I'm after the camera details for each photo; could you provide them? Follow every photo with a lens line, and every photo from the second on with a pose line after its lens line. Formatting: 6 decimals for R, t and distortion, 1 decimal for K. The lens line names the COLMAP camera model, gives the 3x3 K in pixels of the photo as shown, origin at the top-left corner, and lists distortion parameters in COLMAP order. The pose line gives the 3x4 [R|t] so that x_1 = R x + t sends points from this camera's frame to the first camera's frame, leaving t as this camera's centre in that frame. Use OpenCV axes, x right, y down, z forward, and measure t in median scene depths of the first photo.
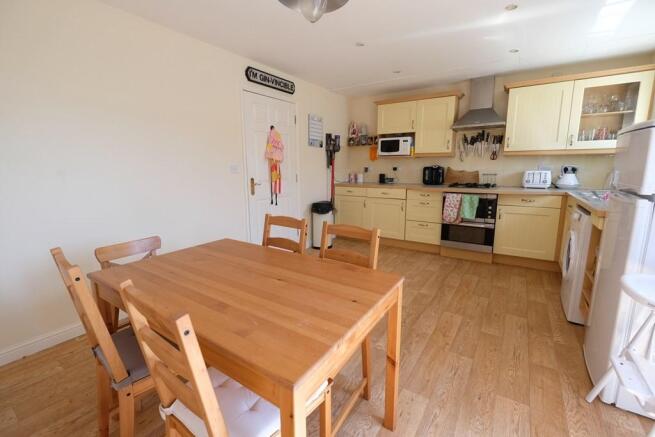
lens RADIAL K [[283.2, 0, 322.8], [0, 283.2, 214.0], [0, 0, 1]] dist [-0.001096, -0.000085]
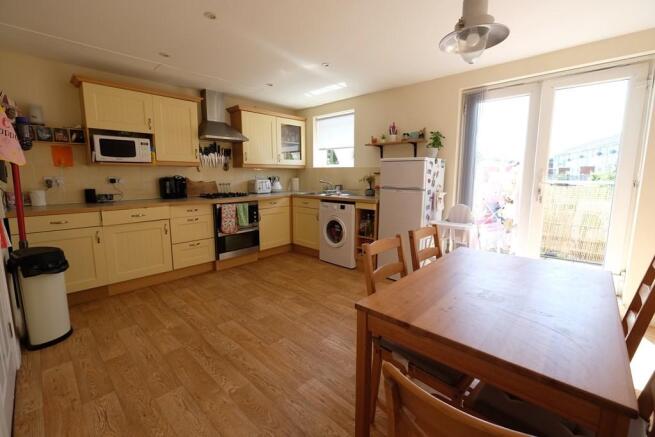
lens RADIAL K [[283.2, 0, 323.2], [0, 283.2, 217.5], [0, 0, 1]] dist [-0.001096, -0.000085]
pose [[0.161570, -0.150321, 0.975345, -0.426400], [0.162238, 0.978930, 0.123998, -0.088127], [-0.973434, 0.138204, 0.182553, 0.455252]]
